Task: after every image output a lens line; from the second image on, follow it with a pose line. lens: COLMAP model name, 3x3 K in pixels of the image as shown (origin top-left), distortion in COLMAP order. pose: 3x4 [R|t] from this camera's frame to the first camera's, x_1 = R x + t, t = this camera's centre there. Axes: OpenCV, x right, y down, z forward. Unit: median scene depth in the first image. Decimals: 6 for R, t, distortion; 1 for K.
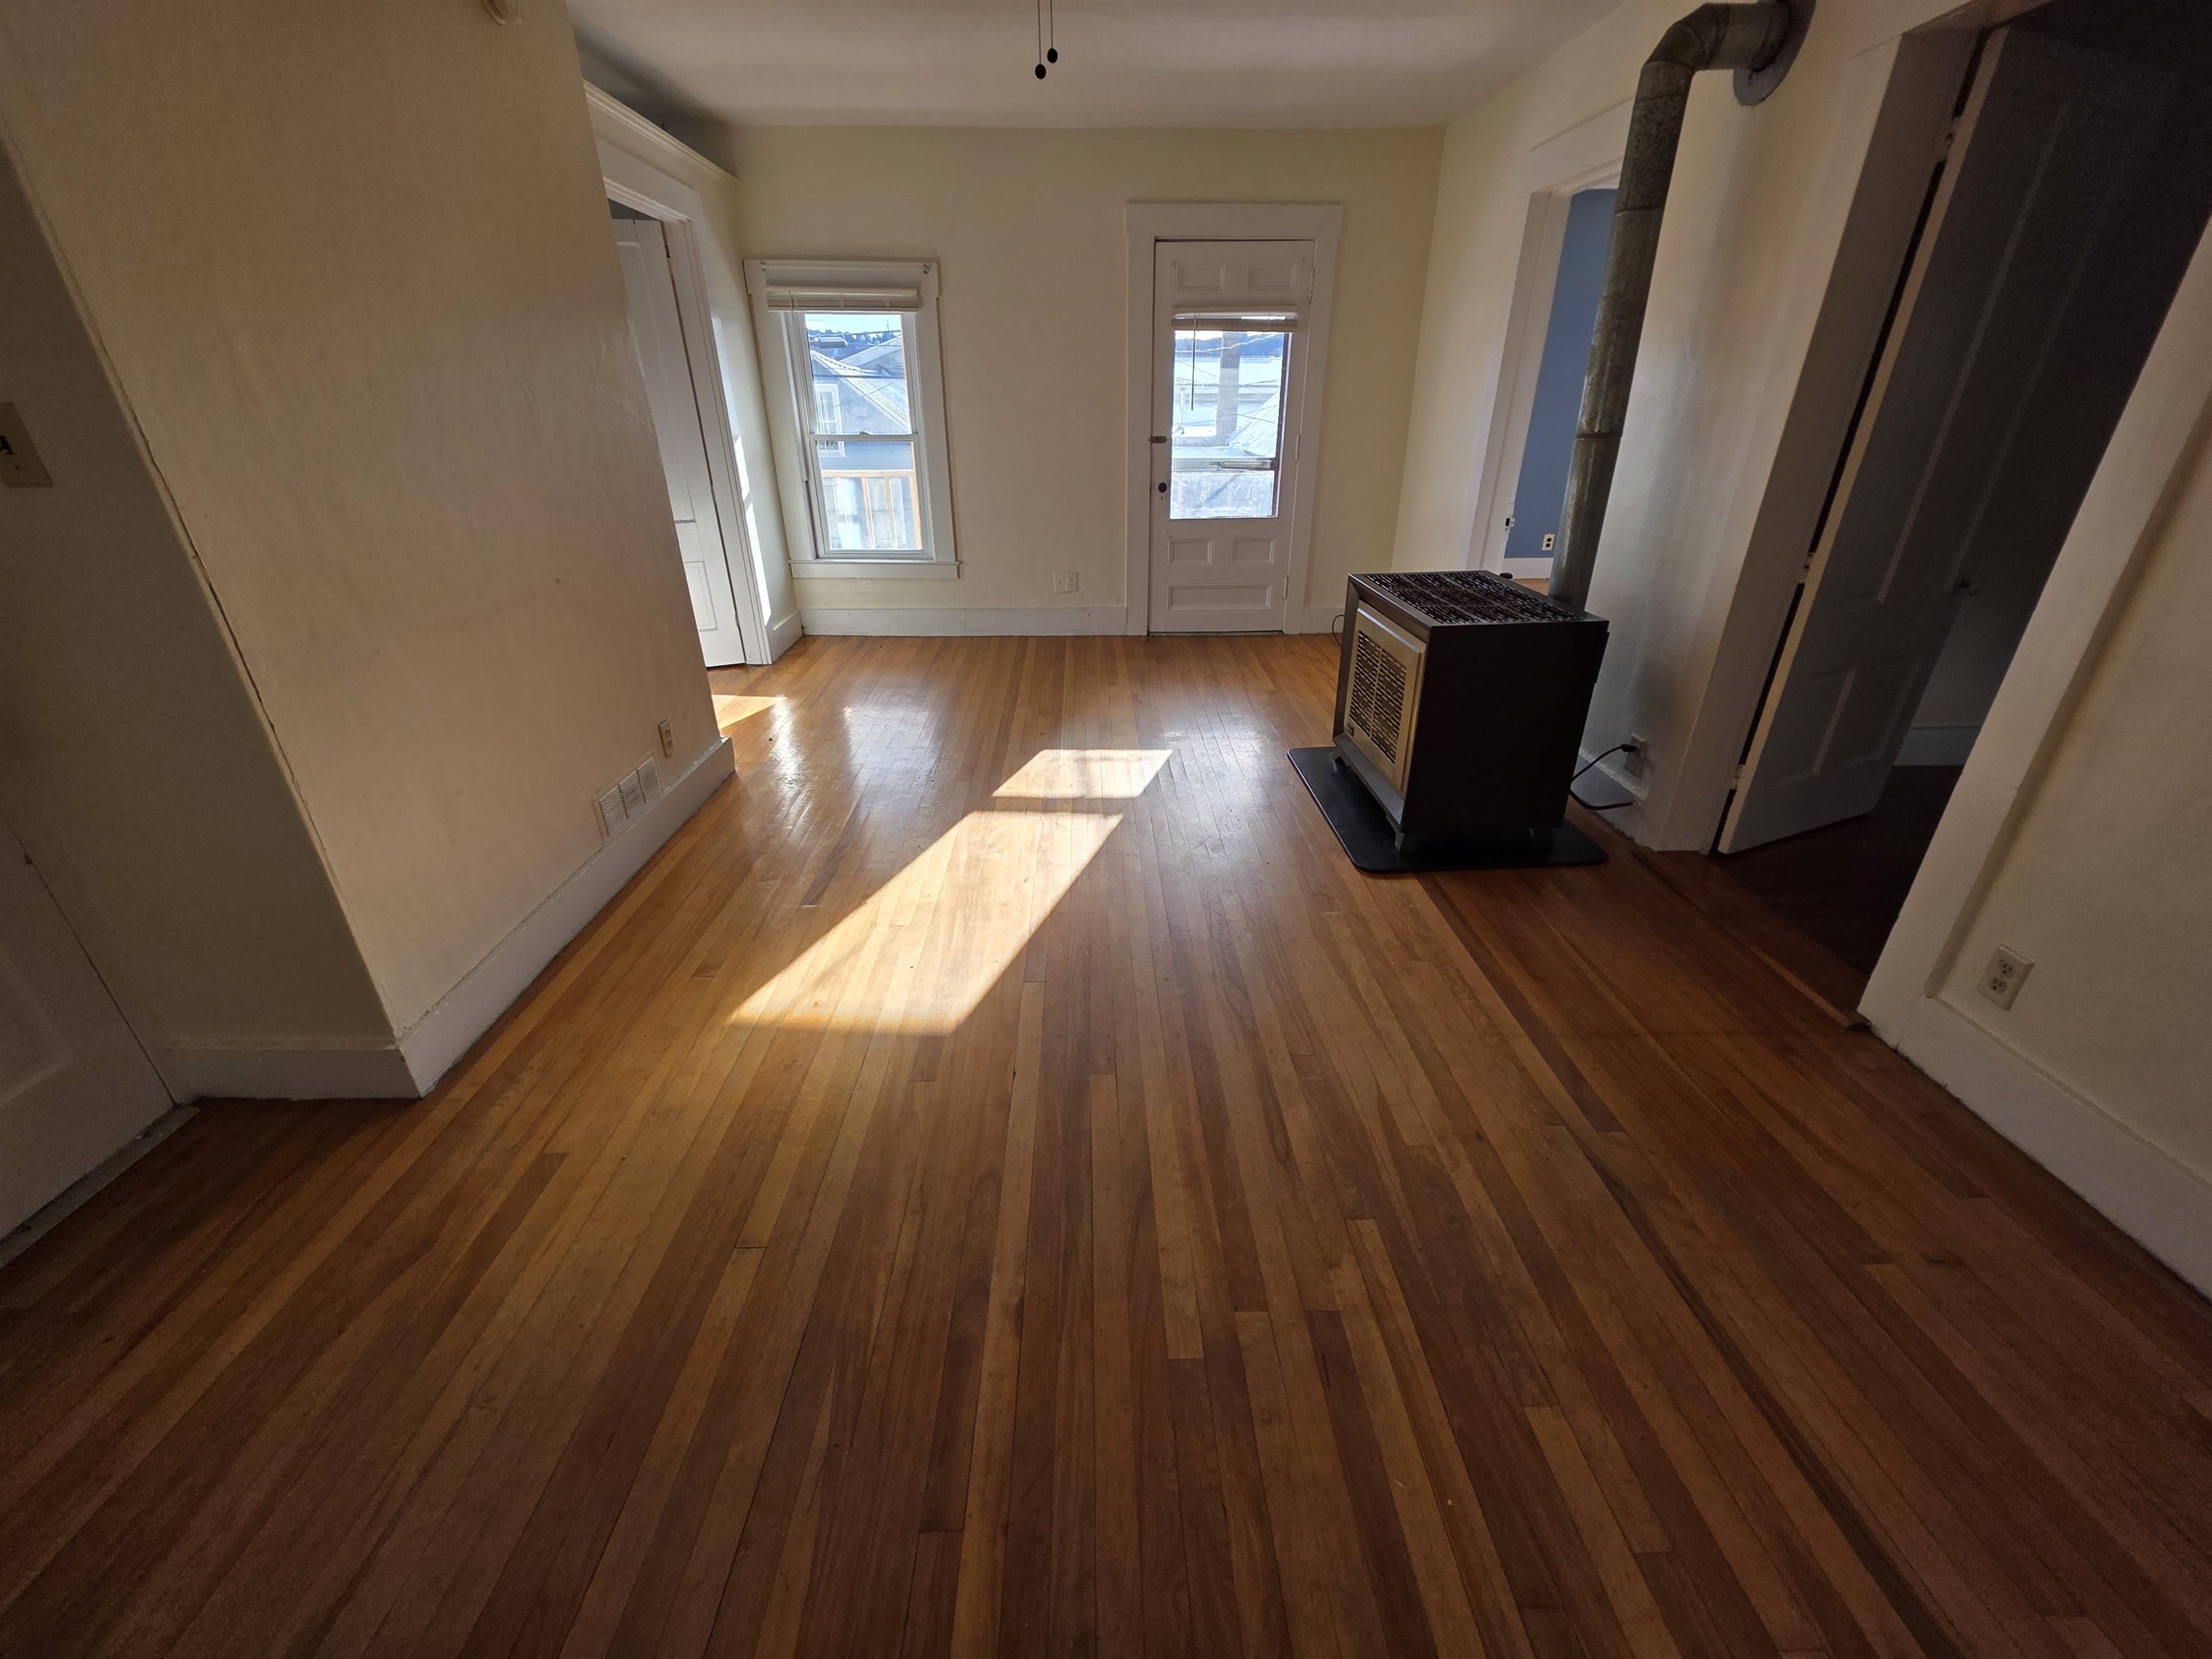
lens RADIAL K [[883.8, 0, 1100.2], [0, 883.8, 834.4], [0, 0, 1]] dist [0.004880, -0.001025]
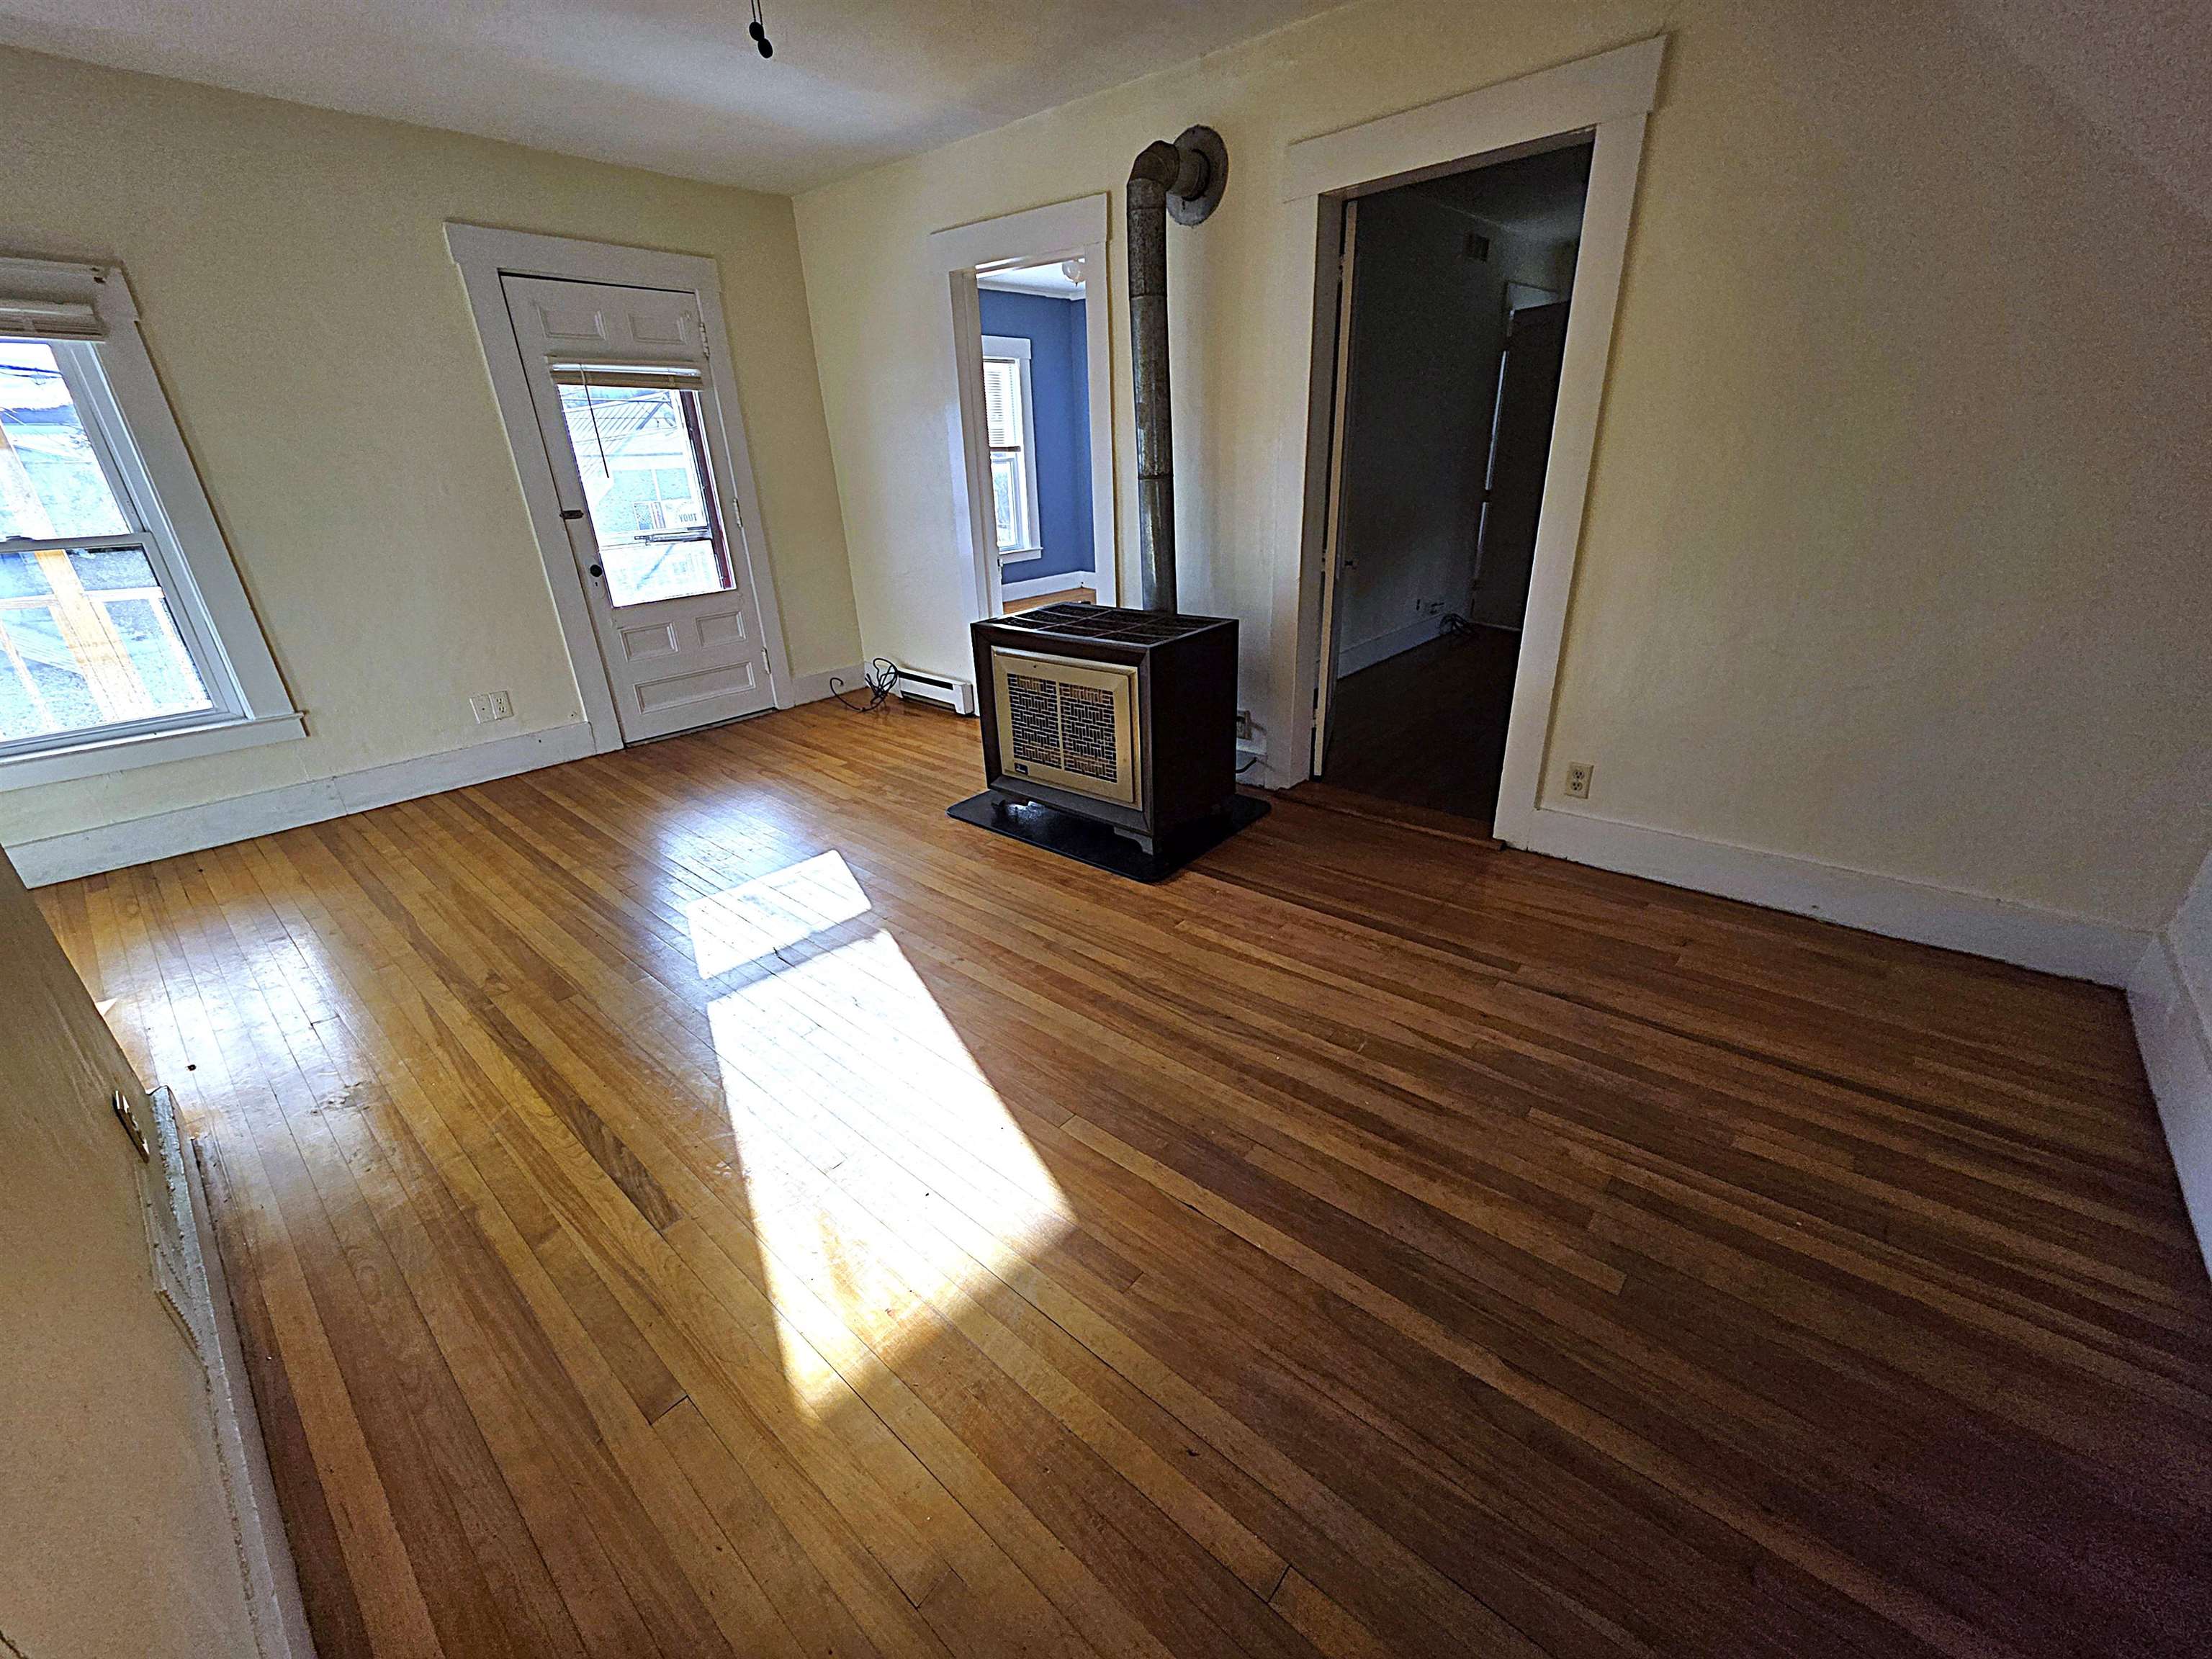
lens RADIAL K [[883.8, 0, 1100.2], [0, 883.8, 834.4], [0, 0, 1]] dist [0.004880, -0.001025]
pose [[0.670766, -0.312075, 0.672816, -0.469192], [0.354066, 0.931858, 0.079240, -0.125378], [-0.651698, 0.185069, 0.735554, 0.268670]]
